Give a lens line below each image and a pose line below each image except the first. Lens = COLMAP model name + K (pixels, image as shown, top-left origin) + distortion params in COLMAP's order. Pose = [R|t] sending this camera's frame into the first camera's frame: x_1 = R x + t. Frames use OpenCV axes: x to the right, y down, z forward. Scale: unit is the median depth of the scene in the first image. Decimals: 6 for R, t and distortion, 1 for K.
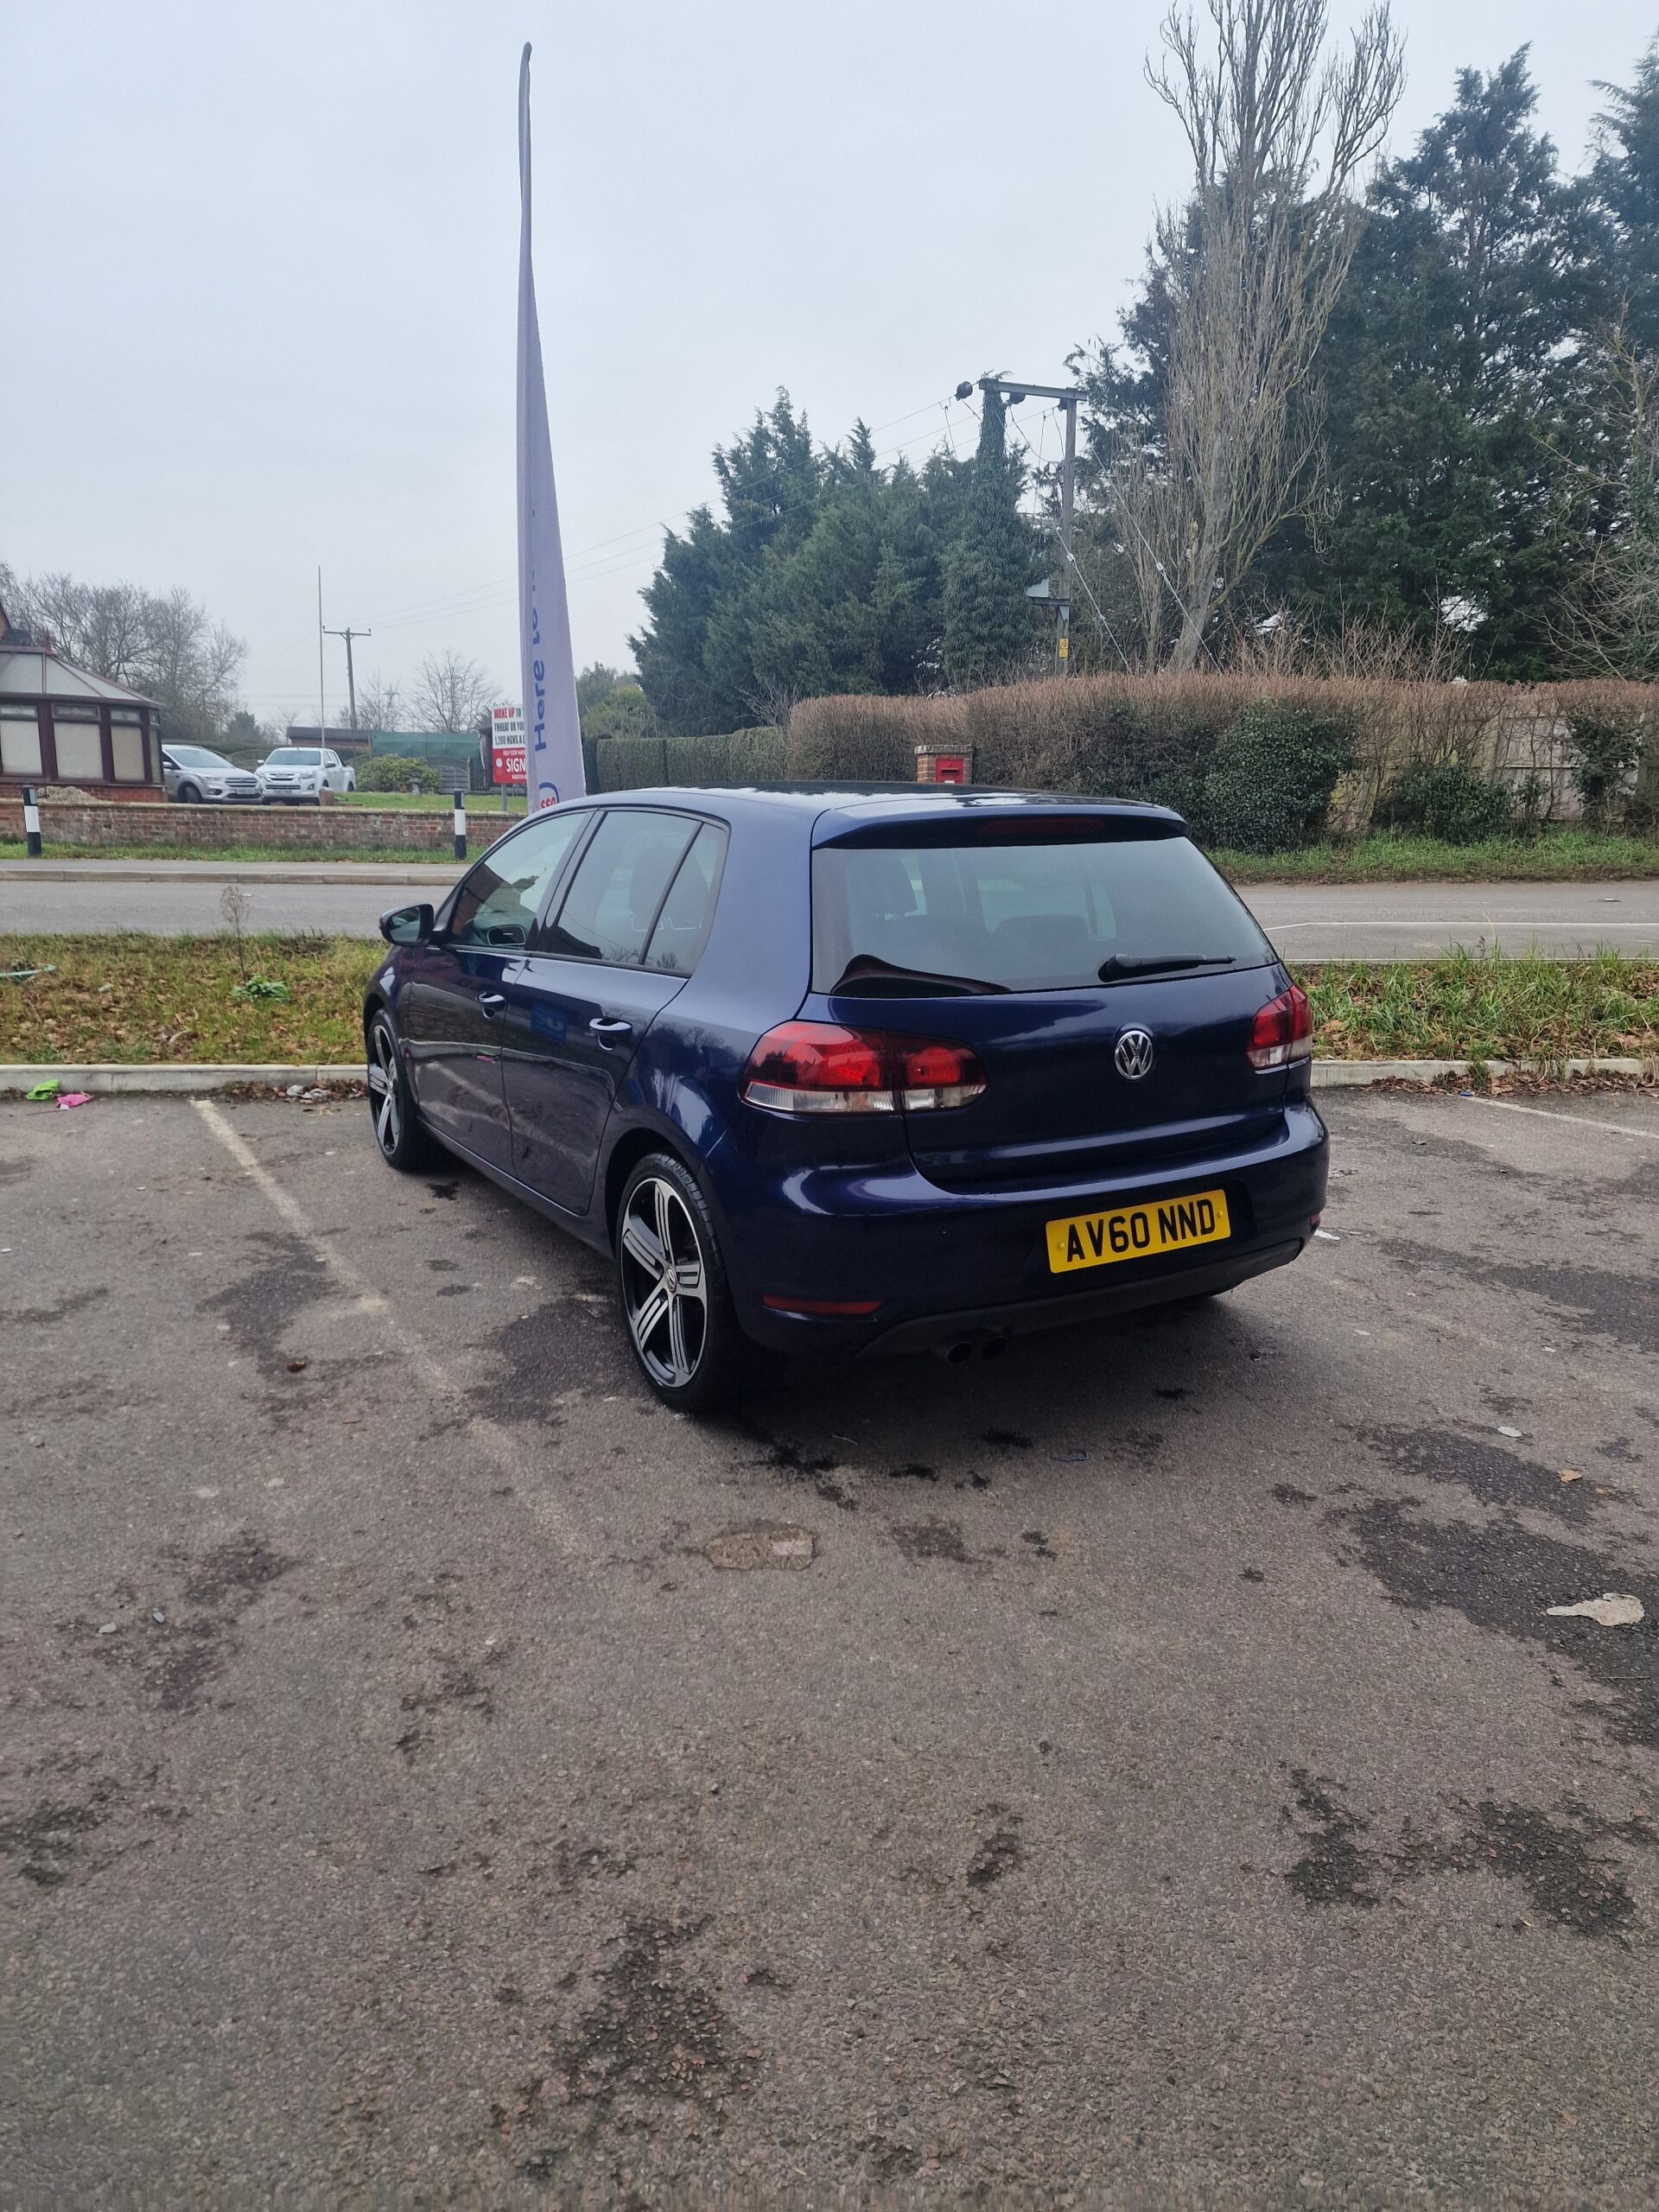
lens RADIAL K [[1485.9, 0, 786.2], [0, 1485.9, 1099.6], [0, 0, 1]] dist [0.056170, -0.054650]
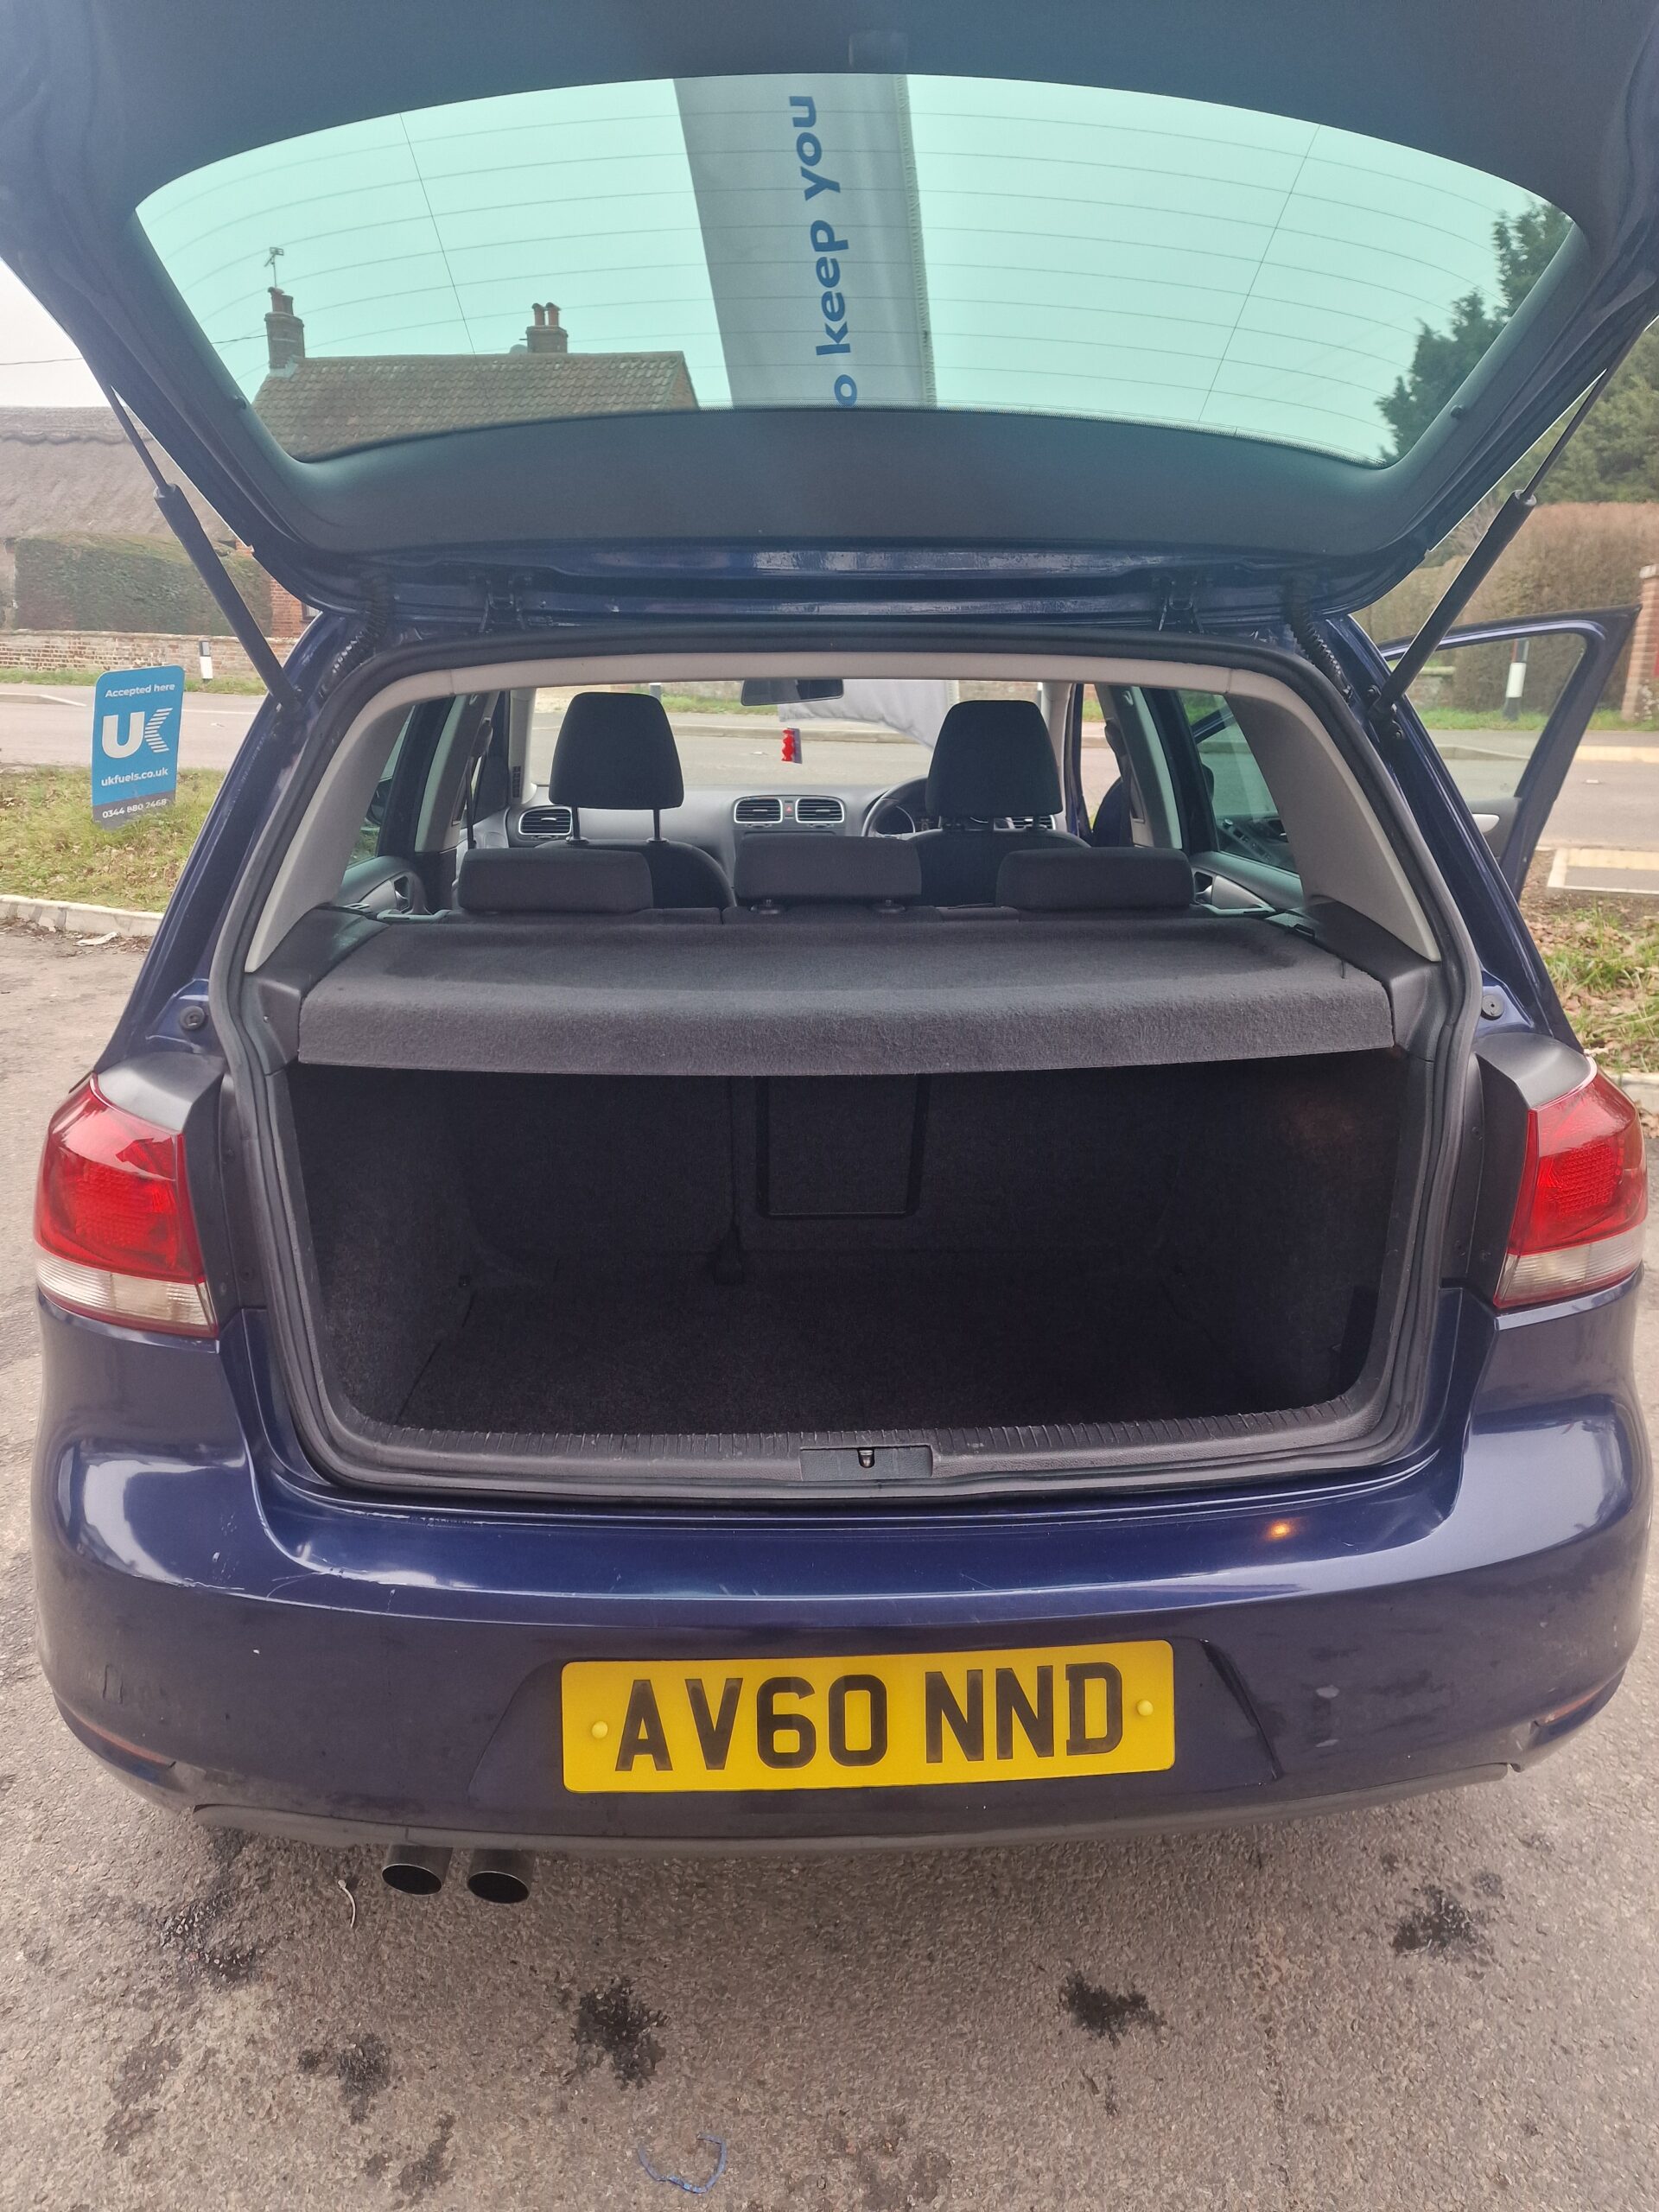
lens RADIAL K [[1485.9, 0, 786.2], [0, 1485.9, 1099.6], [0, 0, 1]] dist [0.056170, -0.054650]
pose [[0.889951, 0.132052, -0.436519, 0.364258], [-0.092191, 0.989493, 0.111377, -0.111071], [0.446640, -0.058877, 0.892774, 0.648091]]
